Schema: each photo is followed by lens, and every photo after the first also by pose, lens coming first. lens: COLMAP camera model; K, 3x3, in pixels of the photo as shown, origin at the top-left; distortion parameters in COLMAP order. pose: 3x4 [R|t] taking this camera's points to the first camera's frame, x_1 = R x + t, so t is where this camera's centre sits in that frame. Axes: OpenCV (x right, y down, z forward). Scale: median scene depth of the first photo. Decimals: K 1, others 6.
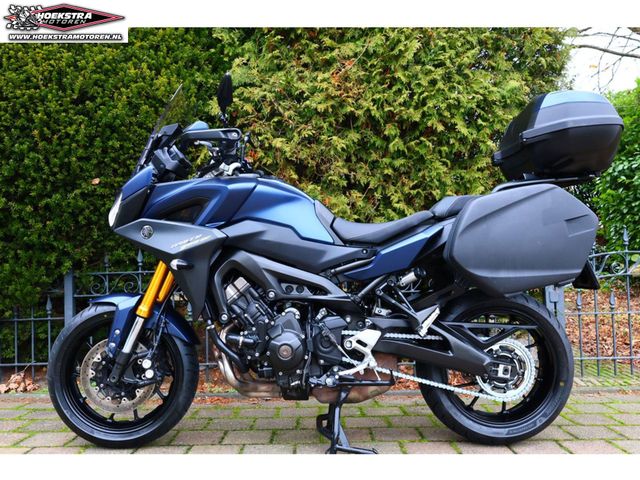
lens RADIAL K [[546.4, 0, 320.0], [0, 546.4, 240.0], [0, 0, 1]] dist [0.002687, 0.005947]
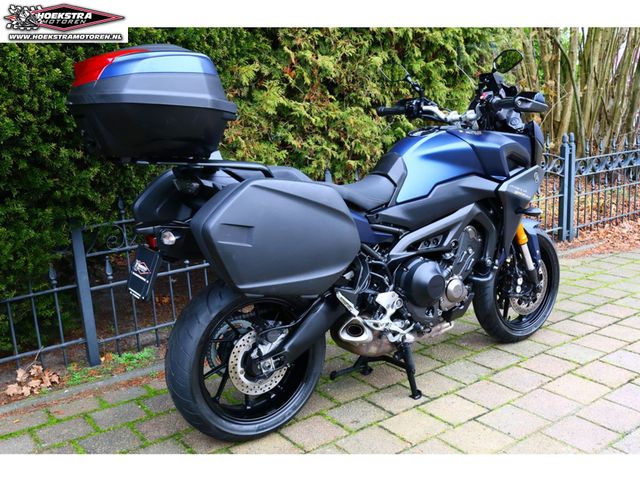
lens RADIAL K [[624.7, 0, 320.0], [0, 624.7, 240.0], [0, 0, 1]] dist [-0.001390, 0.001052]
pose [[0.813786, -0.139708, 0.564122, -1.046399], [0.002939, 0.971652, 0.236396, -0.196647], [-0.581157, -0.190717, 0.791128, 0.175104]]
